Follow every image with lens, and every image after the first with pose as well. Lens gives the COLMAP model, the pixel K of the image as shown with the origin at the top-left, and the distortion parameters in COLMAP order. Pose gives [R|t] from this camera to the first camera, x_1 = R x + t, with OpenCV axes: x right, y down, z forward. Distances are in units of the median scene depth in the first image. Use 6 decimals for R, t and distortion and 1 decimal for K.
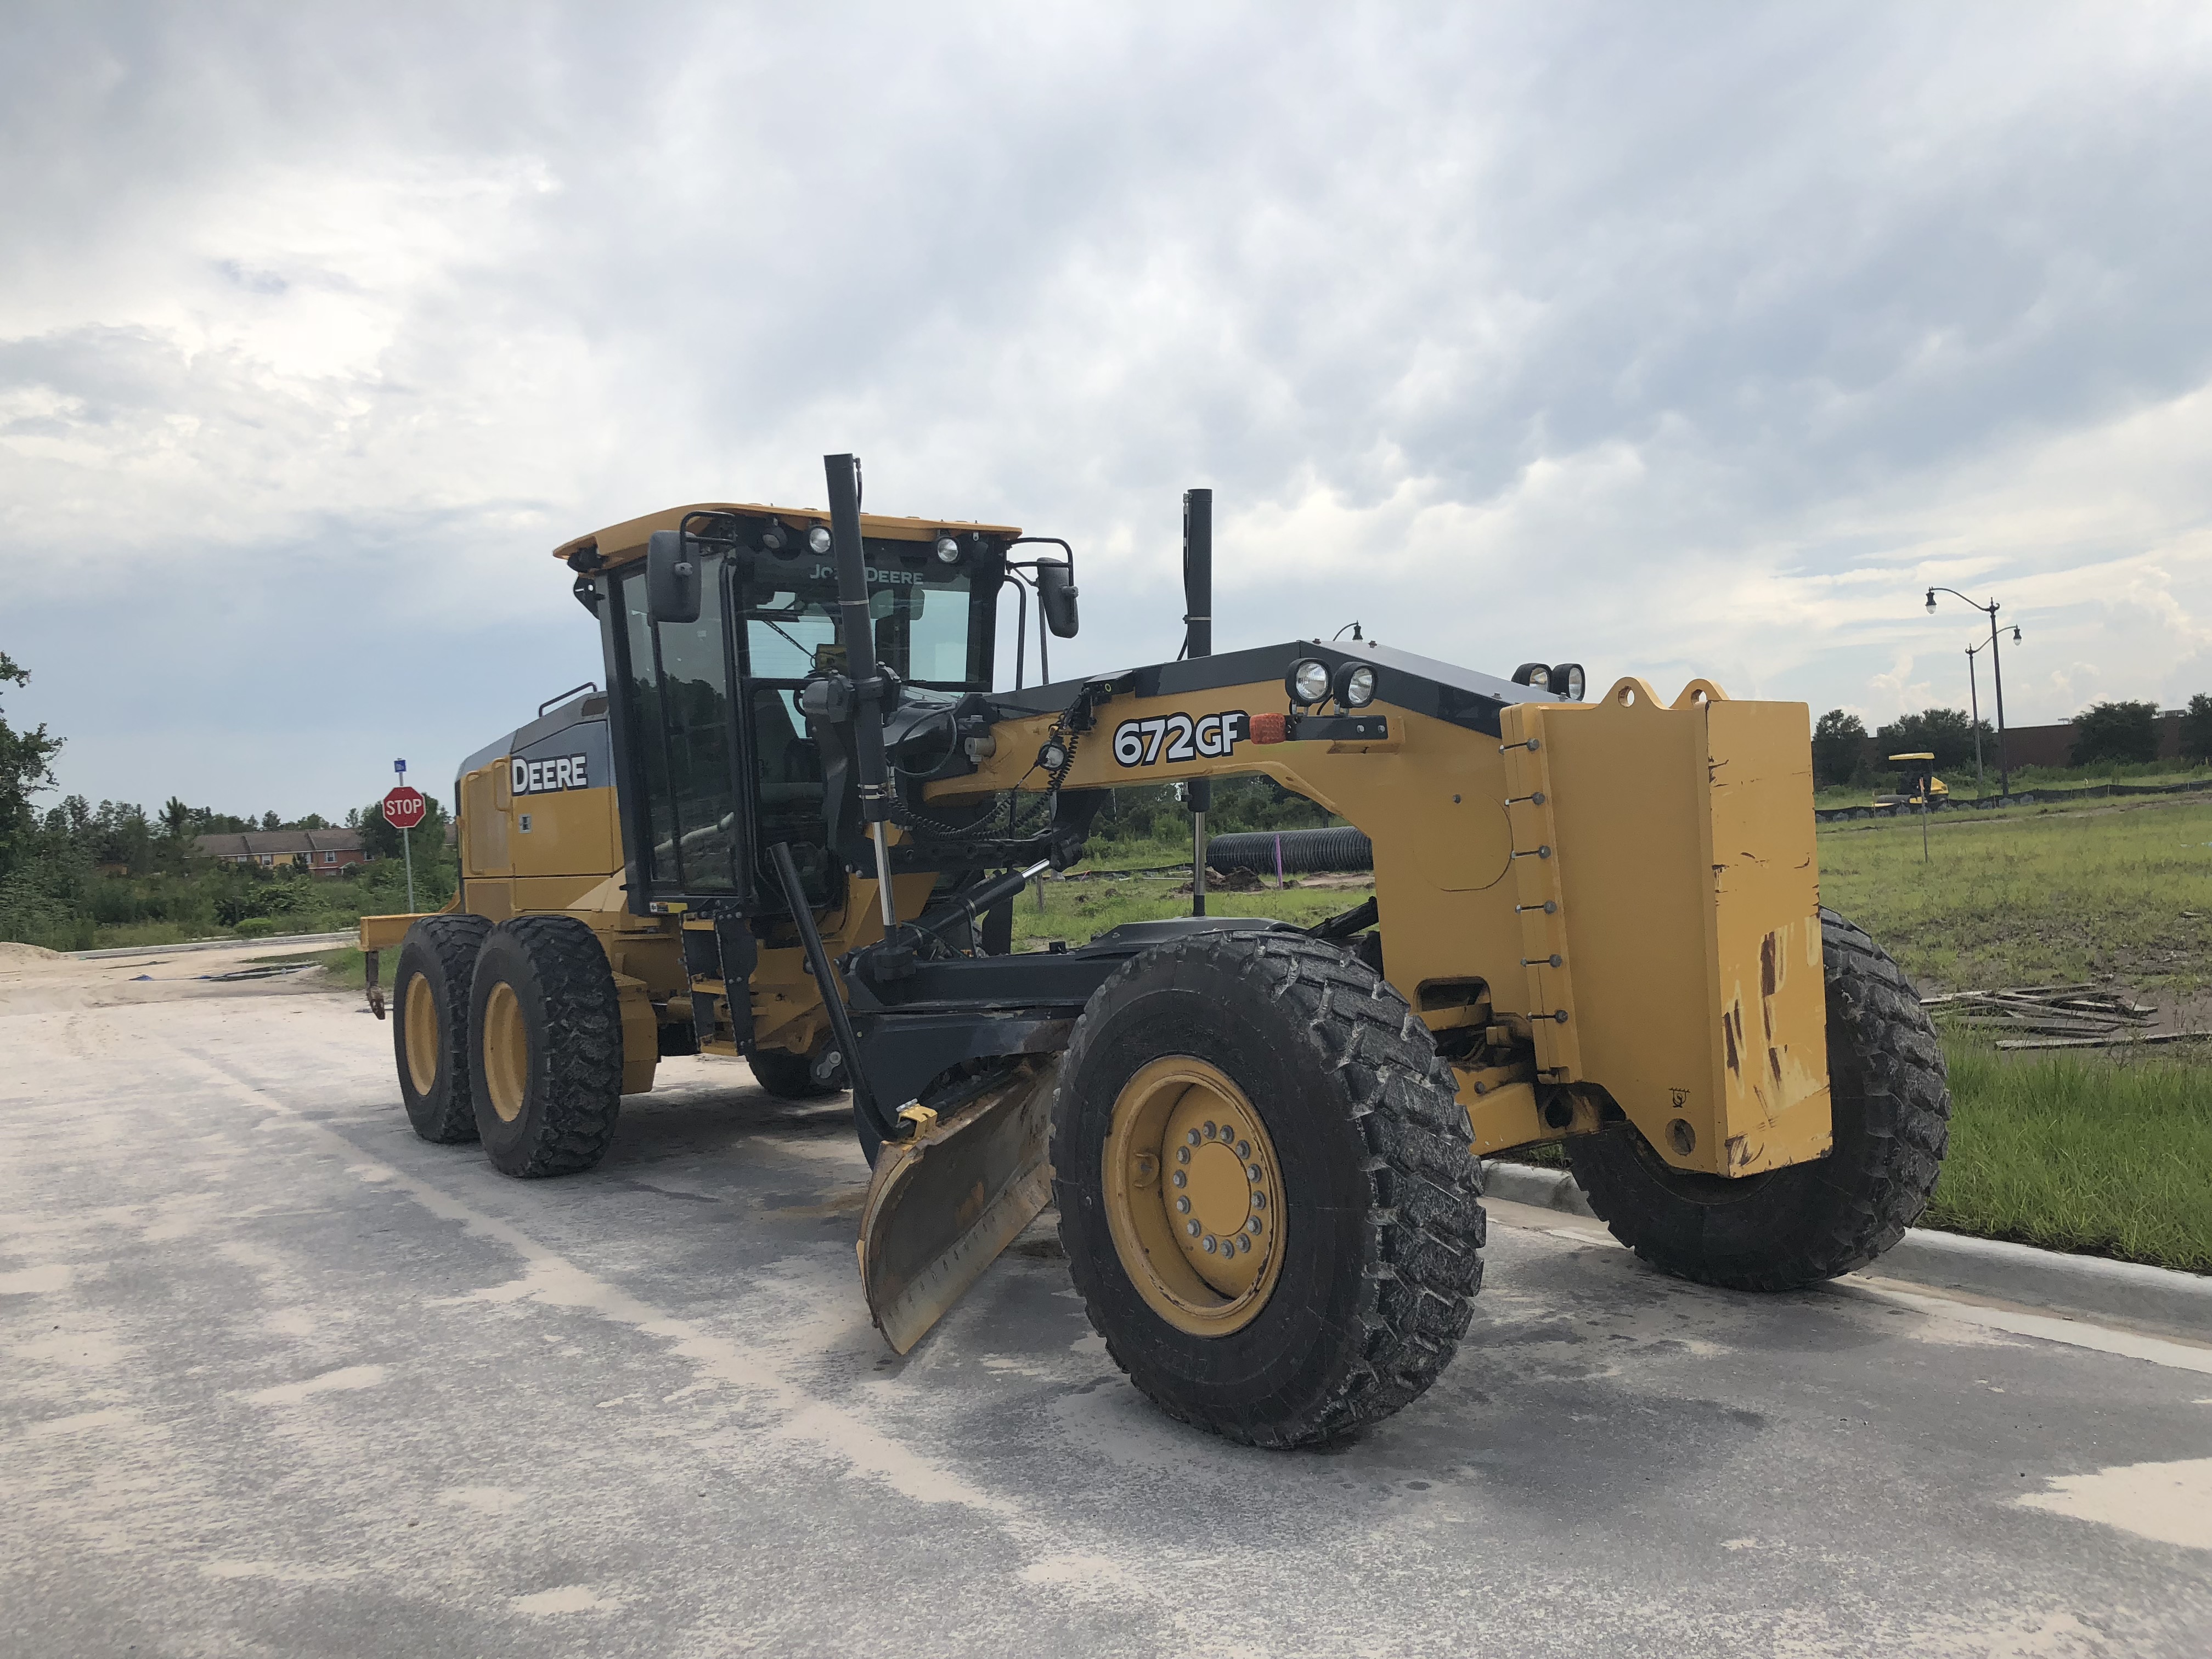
lens RADIAL K [[1815.4, 0, 1113.8], [0, 1815.4, 817.6], [0, 0, 1]] dist [0.009021, 0.001462]
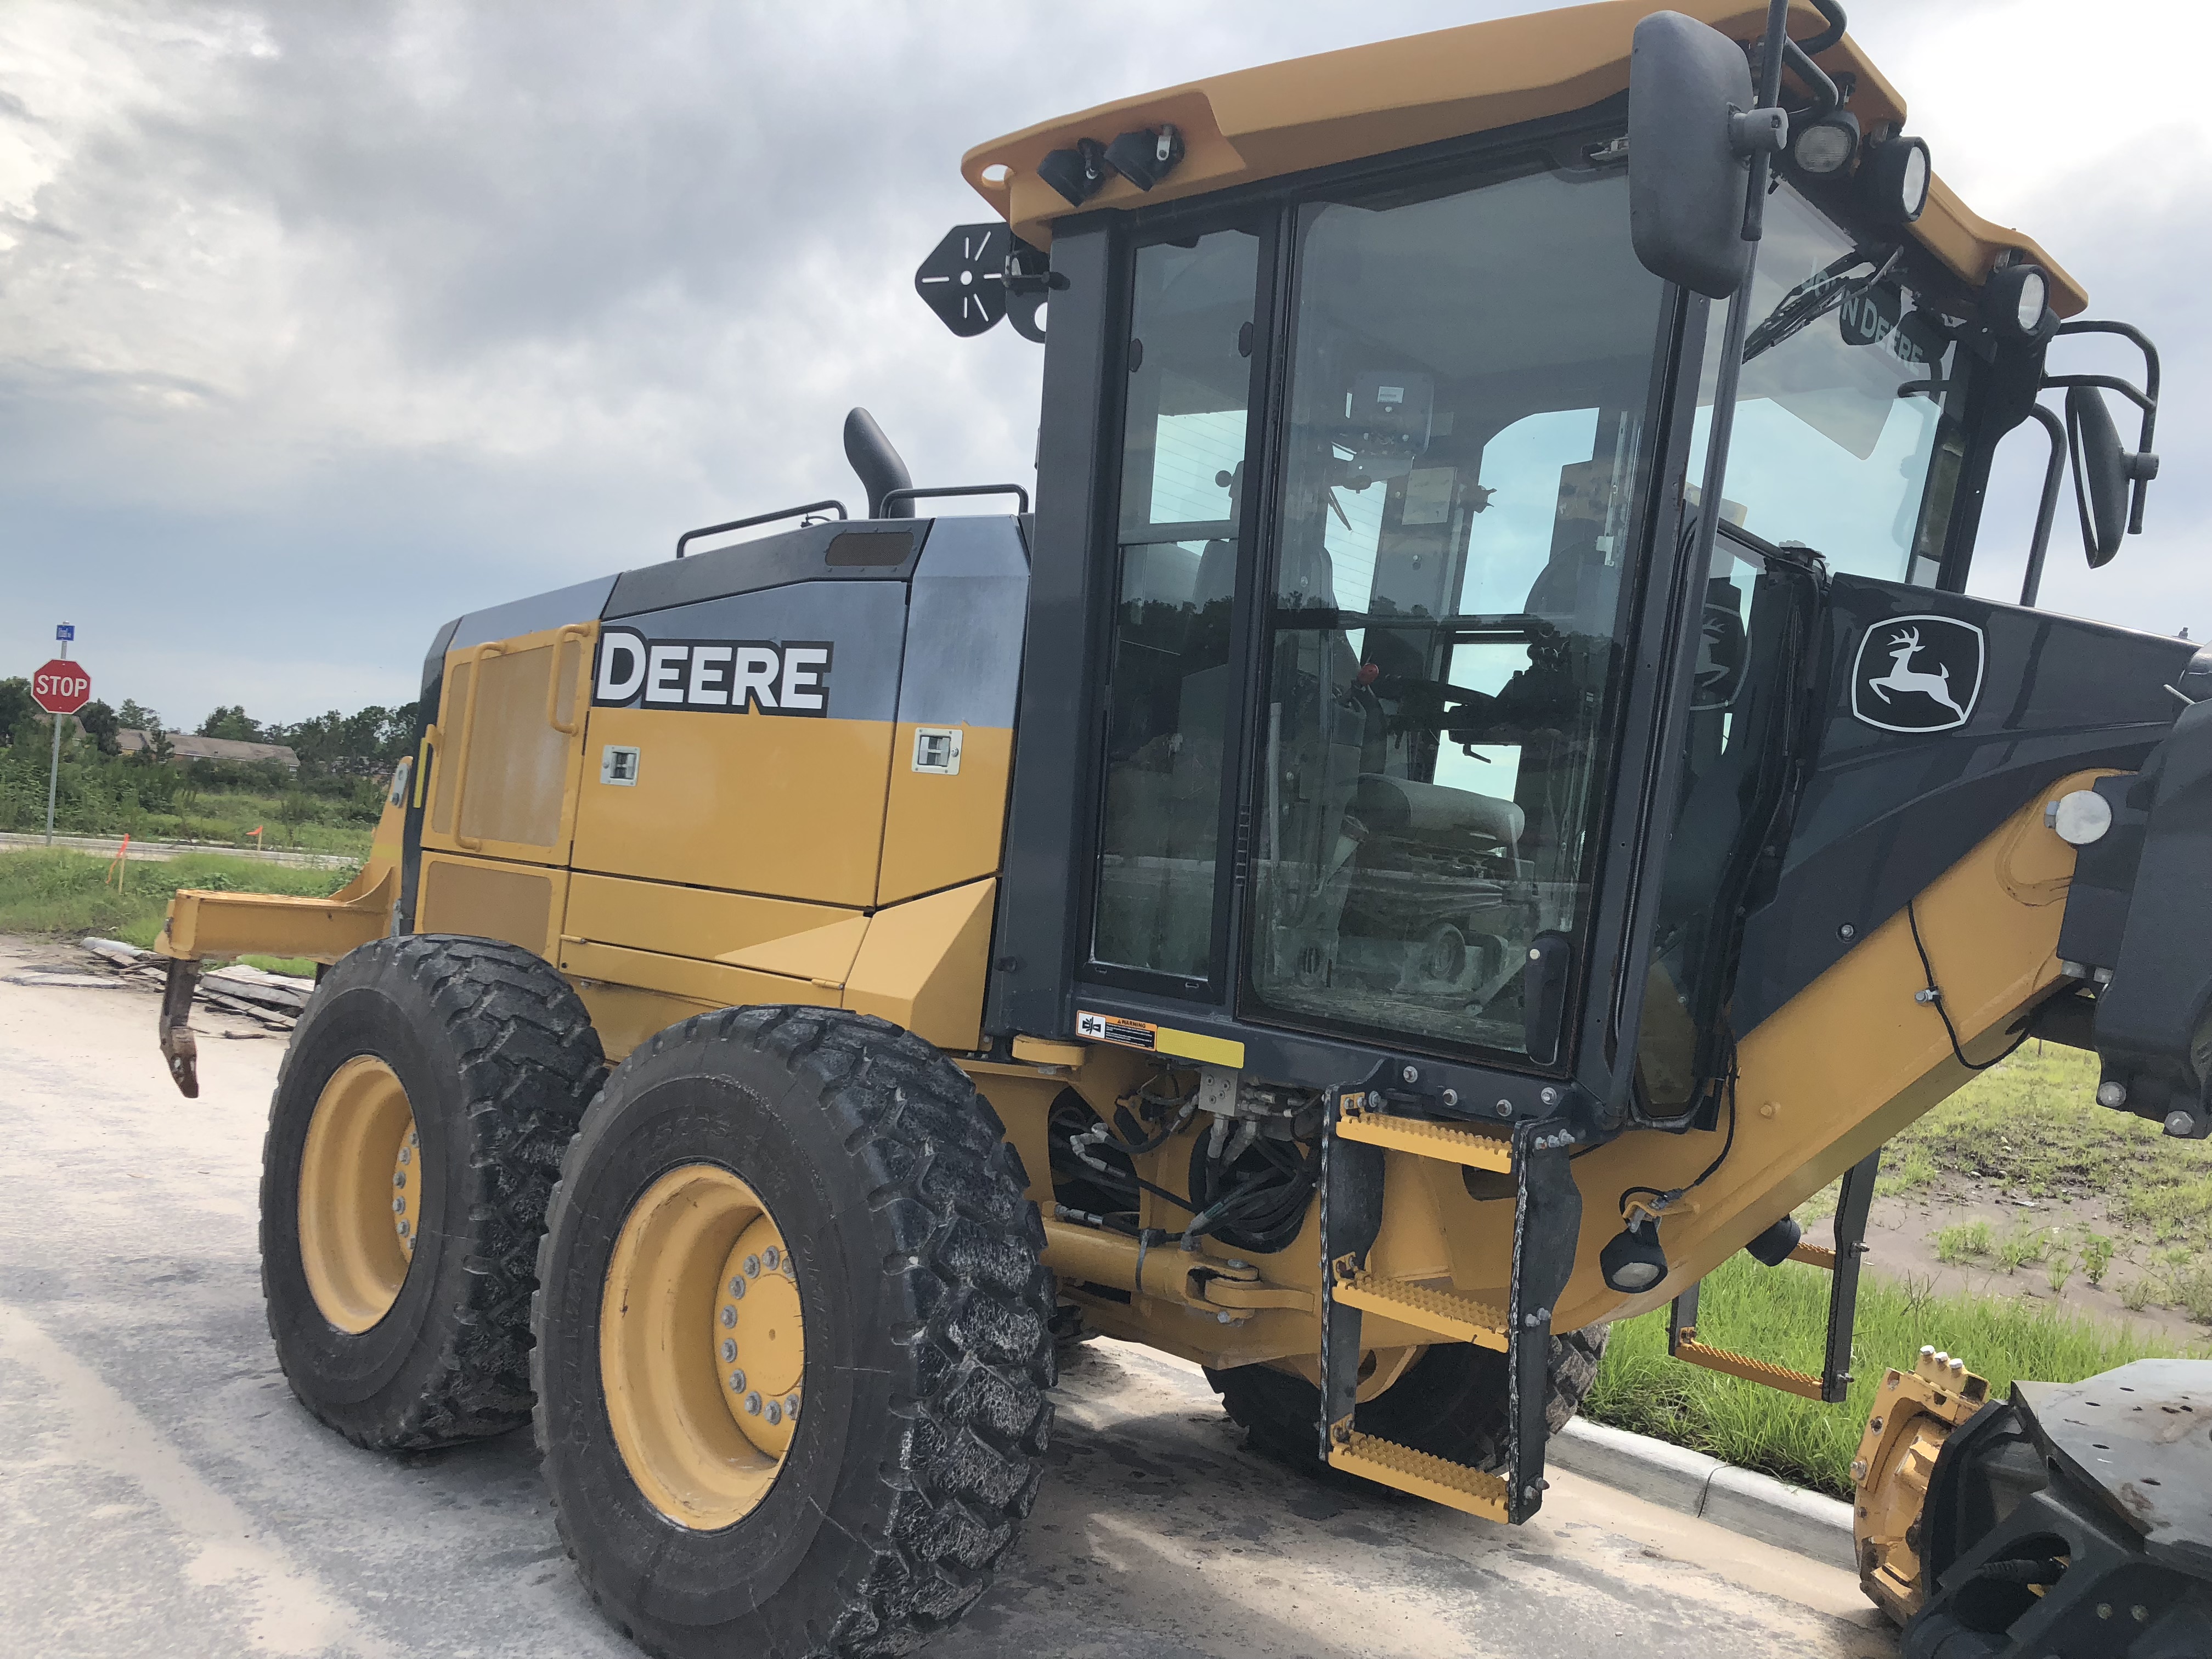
lens RADIAL K [[1798.7, 0, 1106.0], [0, 1798.7, 829.5], [0, 0, 1]] dist [0.027418, -0.005458]
pose [[0.970787, 0.153531, 0.184395, -0.295017], [-0.152068, 0.988122, -0.022137, 0.011368], [-0.185603, -0.006550, 0.982603, 0.521353]]
